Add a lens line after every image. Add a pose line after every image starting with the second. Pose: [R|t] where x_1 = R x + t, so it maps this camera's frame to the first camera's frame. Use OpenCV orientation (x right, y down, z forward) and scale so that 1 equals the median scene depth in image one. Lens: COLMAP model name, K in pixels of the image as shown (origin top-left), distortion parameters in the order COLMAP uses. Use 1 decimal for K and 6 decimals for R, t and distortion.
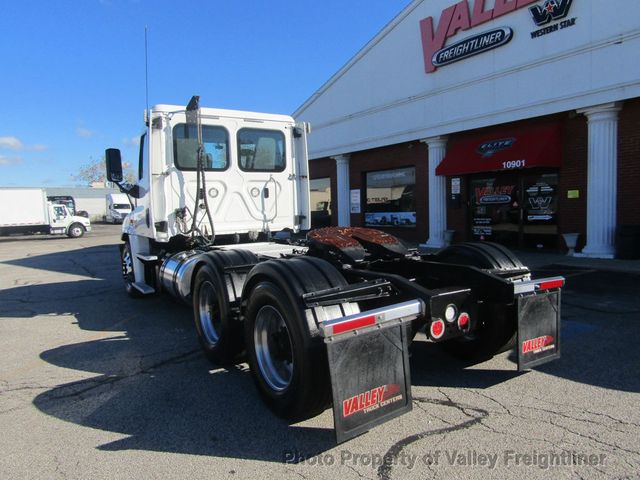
lens RADIAL K [[464.5, 0, 320.0], [0, 464.5, 240.0], [0, 0, 1]] dist [-0.005538, -0.004930]
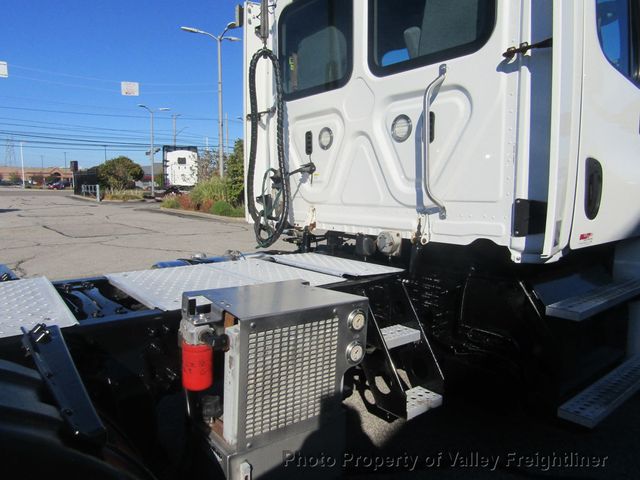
lens RADIAL K [[464.5, 0, 320.0], [0, 464.5, 240.0], [0, 0, 1]] dist [-0.005538, -0.004930]
pose [[0.091483, 0.137541, -0.986262, 0.290689], [-0.080426, 0.988201, 0.130351, -0.077196], [0.992554, 0.067396, 0.101466, 1.184313]]
